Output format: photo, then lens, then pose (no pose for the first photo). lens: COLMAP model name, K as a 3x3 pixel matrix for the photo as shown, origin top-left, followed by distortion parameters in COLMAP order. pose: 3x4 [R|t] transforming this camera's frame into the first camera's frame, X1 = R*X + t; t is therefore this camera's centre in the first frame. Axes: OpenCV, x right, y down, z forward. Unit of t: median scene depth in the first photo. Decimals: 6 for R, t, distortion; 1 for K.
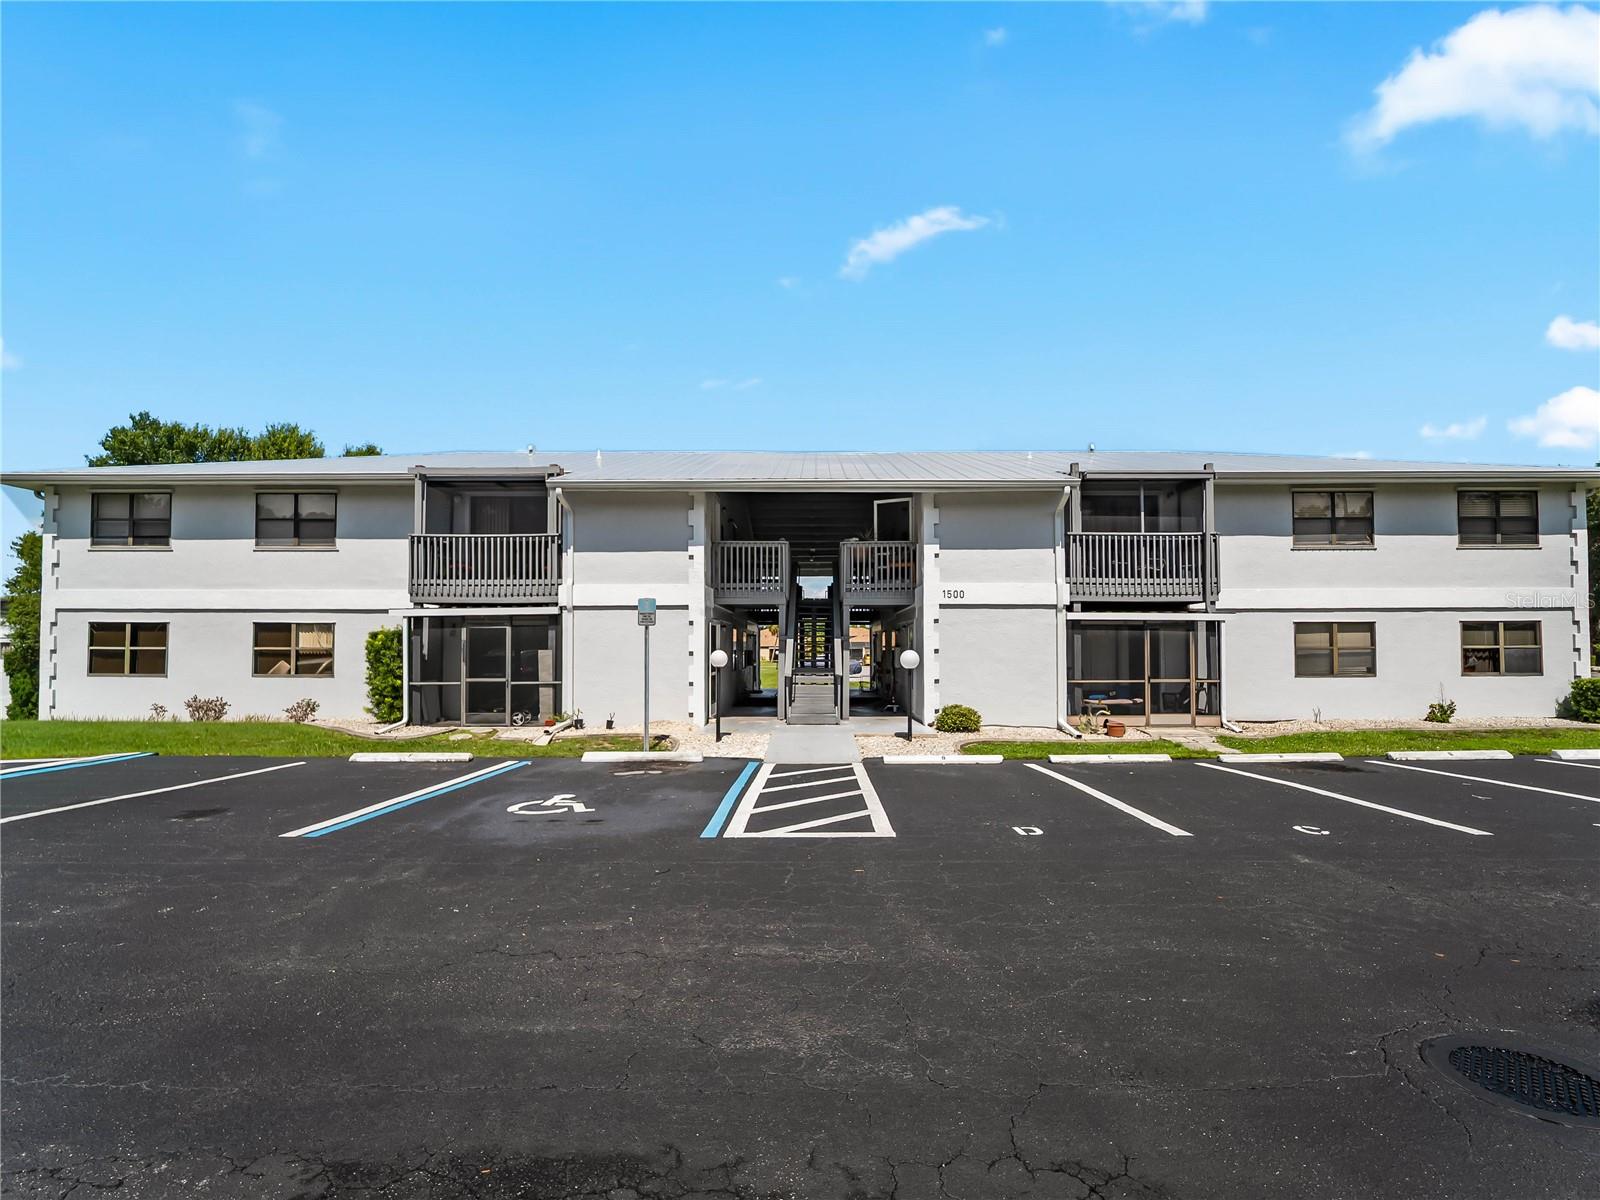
lens RADIAL K [[726.3, 0, 799.0], [0, 726.3, 594.2], [0, 0, 1]] dist [-0.001568, -0.001876]
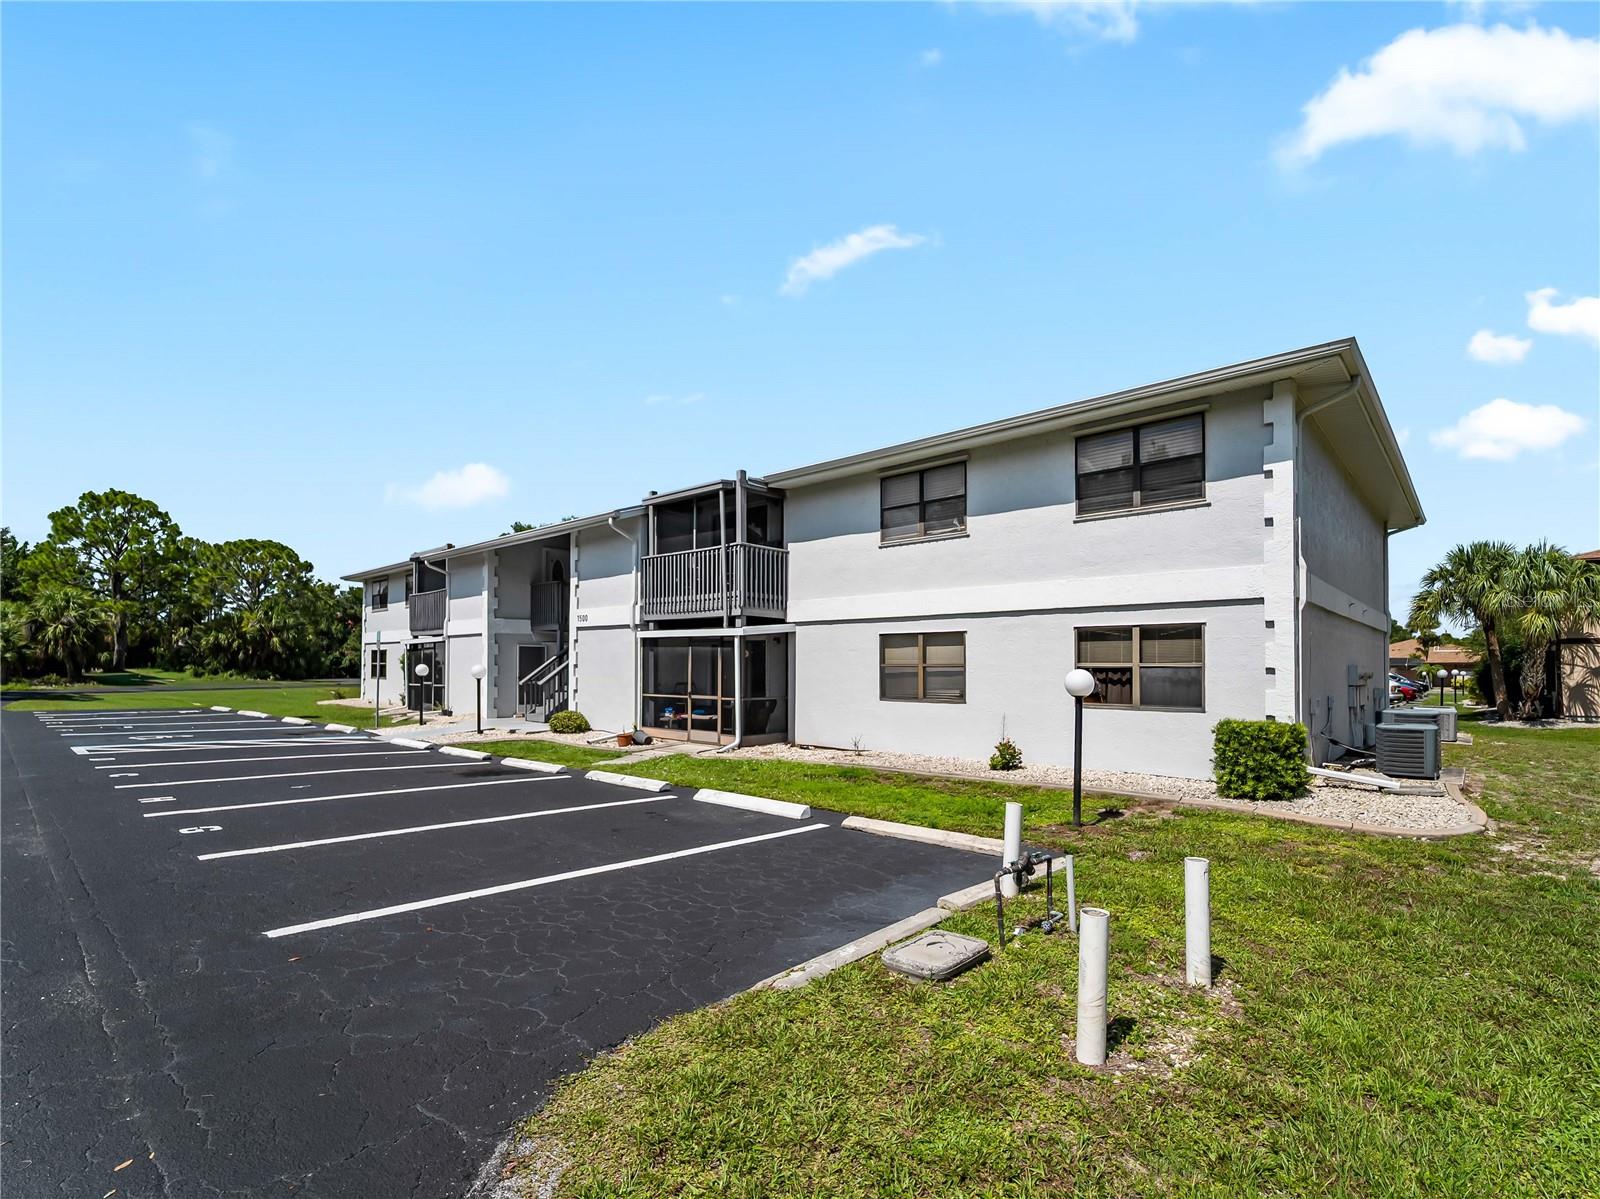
lens RADIAL K [[726.3, 0, 803.4], [0, 726.3, 605.2], [0, 0, 1]] dist [-0.001568, -0.001876]
pose [[0.754282, -0.050035, -0.654641, 1.237779], [0.042694, 0.998719, -0.027140, 0.025638], [0.655161, -0.007478, 0.755452, 0.330943]]
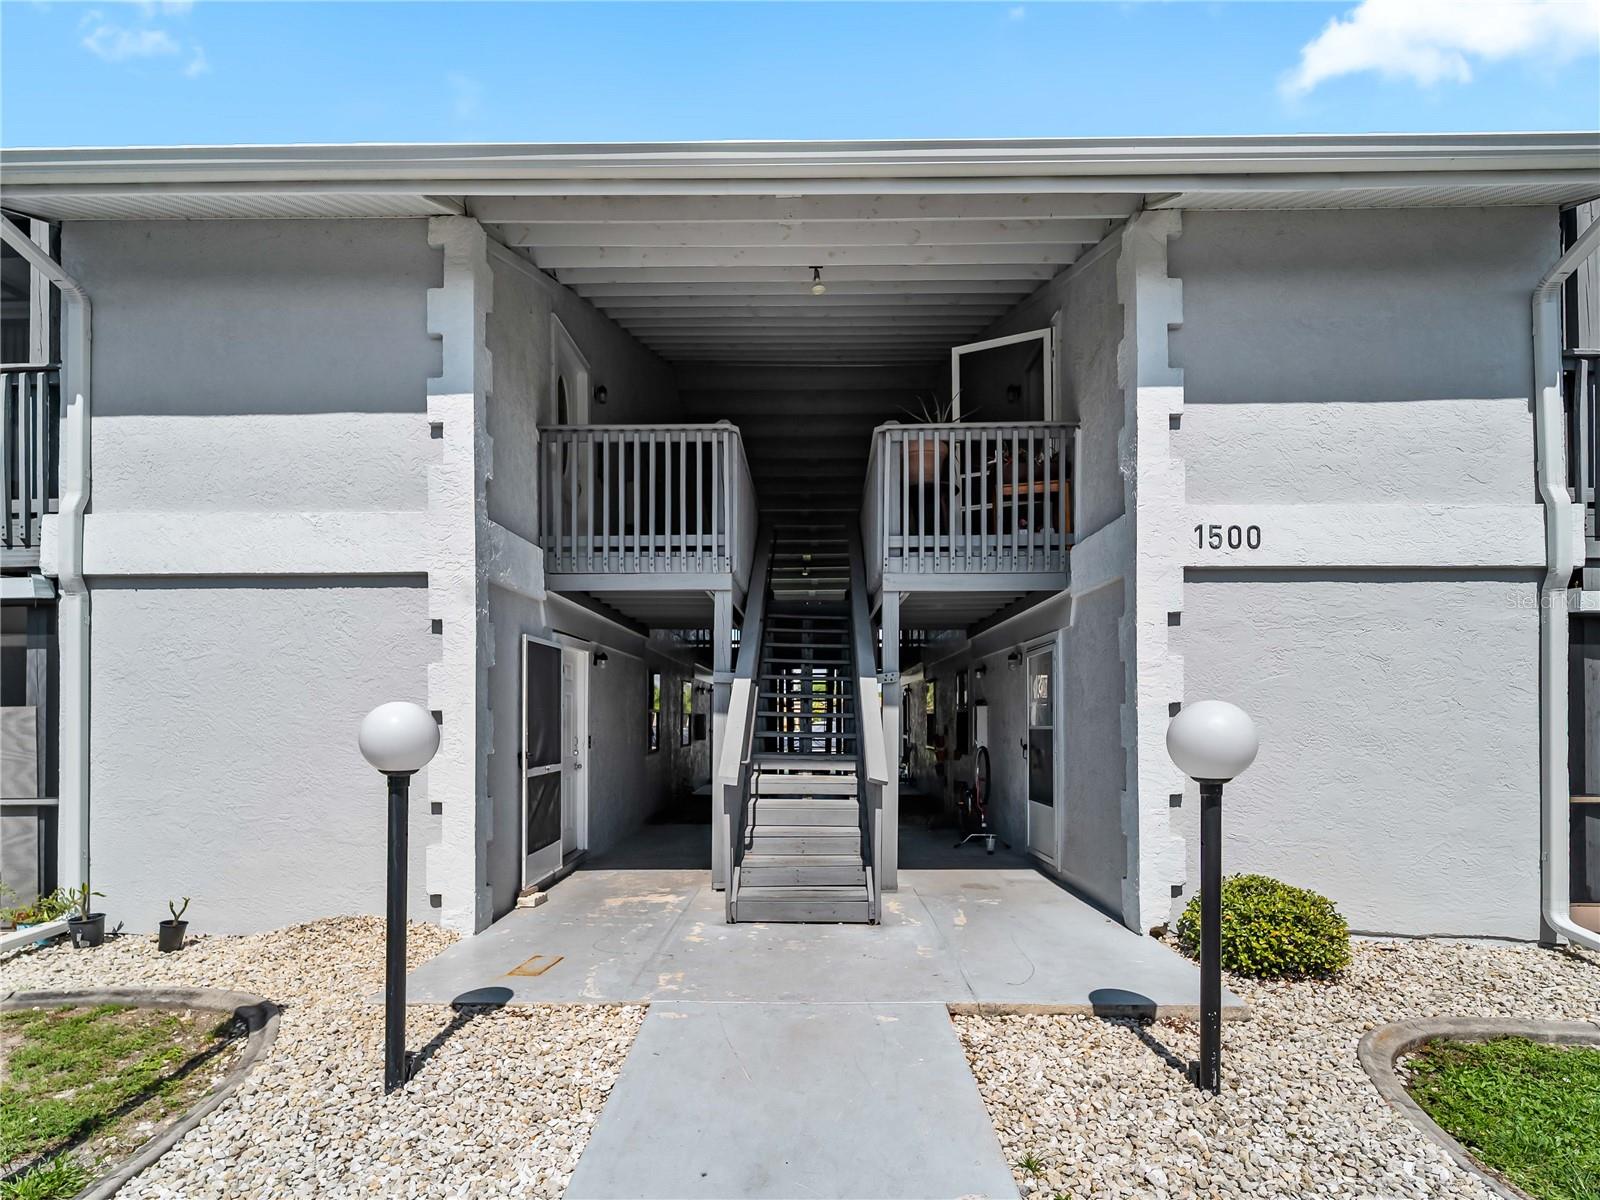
lens RADIAL K [[726.3, 0, 810.8], [0, 726.3, 602.2], [0, 0, 1]] dist [-0.001568, -0.001876]
pose [[0.999918, -0.002174, -0.012603, 0.026898], [0.002505, 0.999653, 0.026240, 0.019941], [0.012541, -0.026269, 0.999576, 0.653153]]
